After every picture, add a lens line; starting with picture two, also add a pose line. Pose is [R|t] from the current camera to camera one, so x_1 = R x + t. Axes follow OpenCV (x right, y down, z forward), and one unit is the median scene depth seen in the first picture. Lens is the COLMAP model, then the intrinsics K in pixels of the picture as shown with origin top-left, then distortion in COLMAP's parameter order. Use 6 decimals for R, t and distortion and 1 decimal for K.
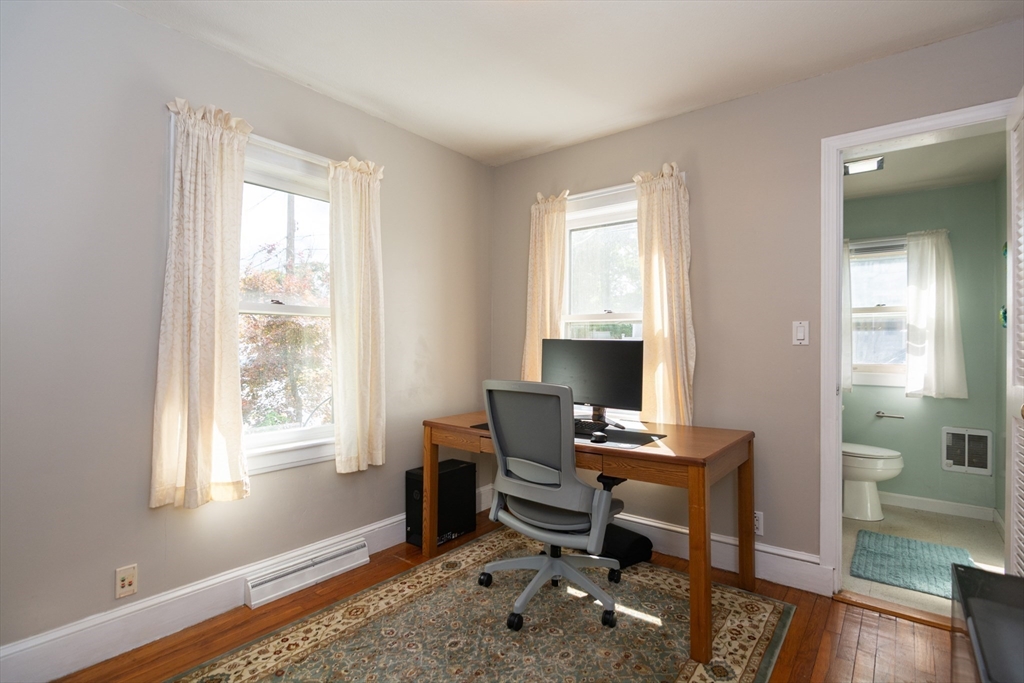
lens RADIAL K [[502.8, 0, 511.5], [0, 502.8, 338.0], [0, 0, 1]] dist [-0.009492, -0.001050]
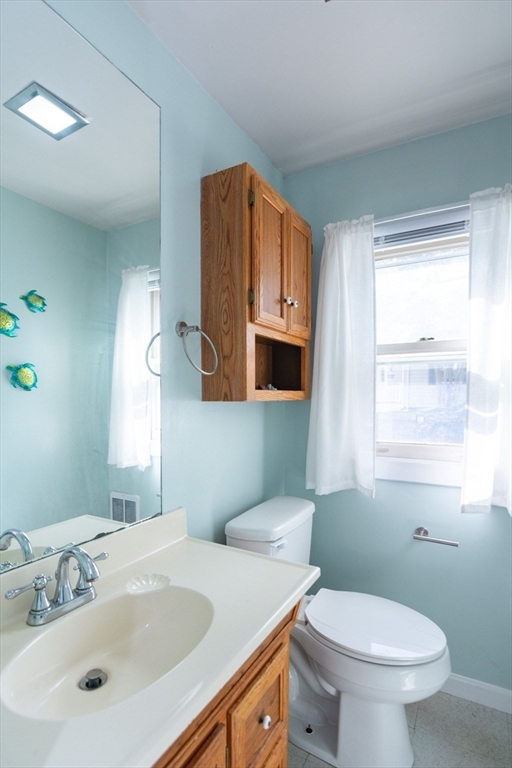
lens RADIAL K [[377.1, 0, 256.3], [0, 377.1, 387.9], [0, 0, 1]] dist [-0.009492, -0.001050]
pose [[0.988933, 0.003419, 0.148326, 0.508766], [-0.006566, 0.999763, 0.020737, -0.018315], [-0.148220, -0.021482, 0.988721, 0.635161]]
